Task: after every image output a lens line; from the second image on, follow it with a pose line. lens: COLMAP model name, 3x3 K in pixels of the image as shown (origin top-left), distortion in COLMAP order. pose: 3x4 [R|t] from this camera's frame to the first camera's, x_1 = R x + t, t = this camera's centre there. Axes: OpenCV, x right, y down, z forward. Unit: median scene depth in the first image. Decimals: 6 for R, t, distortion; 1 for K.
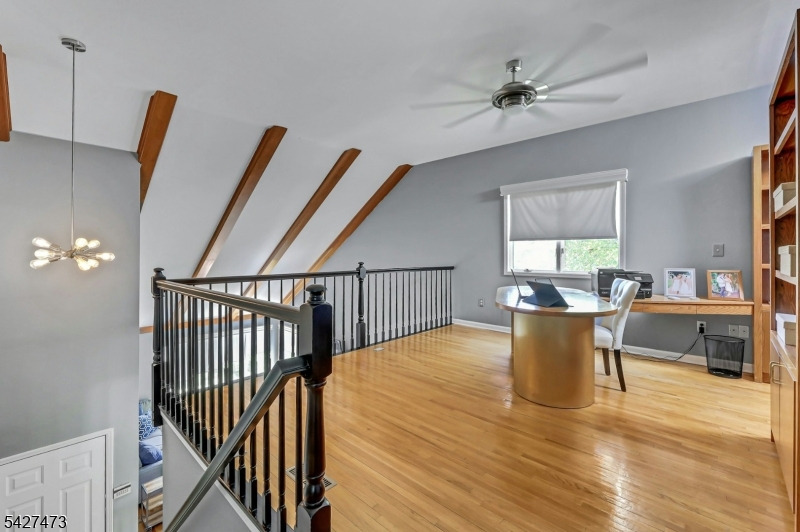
lens RADIAL K [[346.9, 0, 400.5], [0, 346.9, 252.2], [0, 0, 1]] dist [-0.003135, -0.000406]
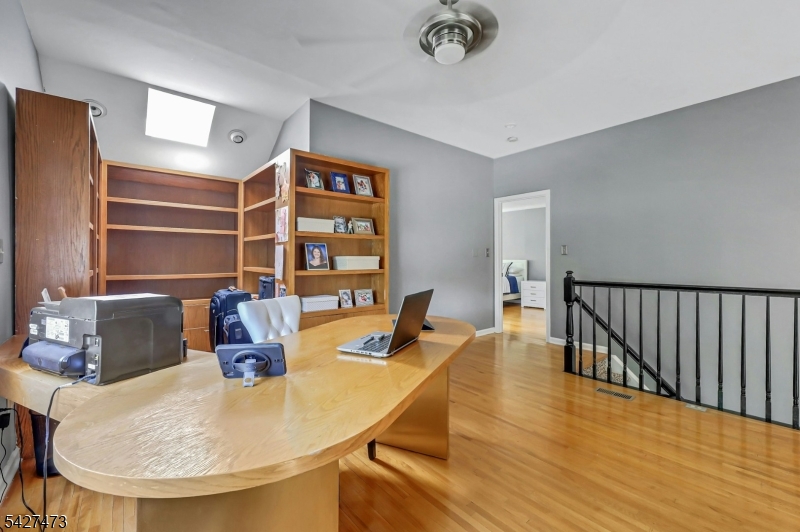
lens RADIAL K [[337.4, 0, 401.8], [0, 337.4, 260.7], [0, 0, 1]] dist [-0.002128, -0.000217]
pose [[-0.992686, -0.005311, 0.120605, 0.228810], [-0.005242, 0.999986, 0.000893, 0.005022], [-0.120608, 0.000254, -0.992700, 1.123243]]
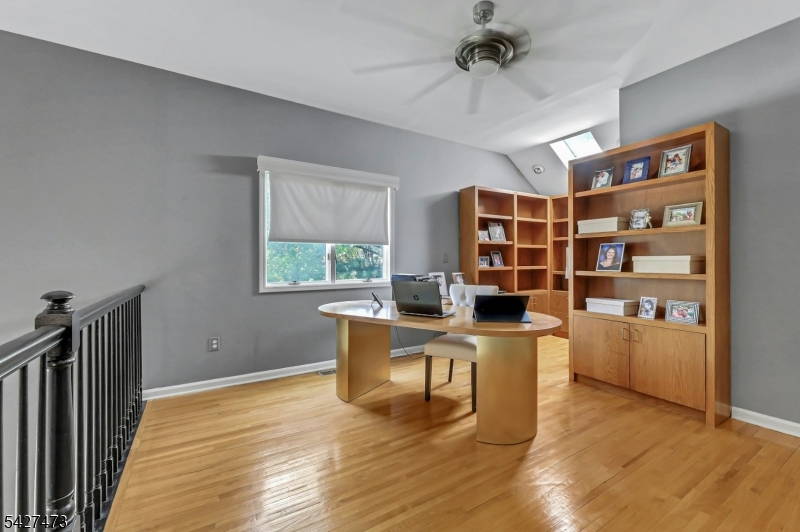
lens RADIAL K [[337.4, 0, 401.8], [0, 337.4, 260.7], [0, 0, 1]] dist [-0.002128, -0.000217]
pose [[0.256125, -0.000194, 0.966644, -0.278382], [-0.001214, 0.999999, 0.000522, 0.004774], [-0.966643, -0.001307, 0.256125, 0.657500]]
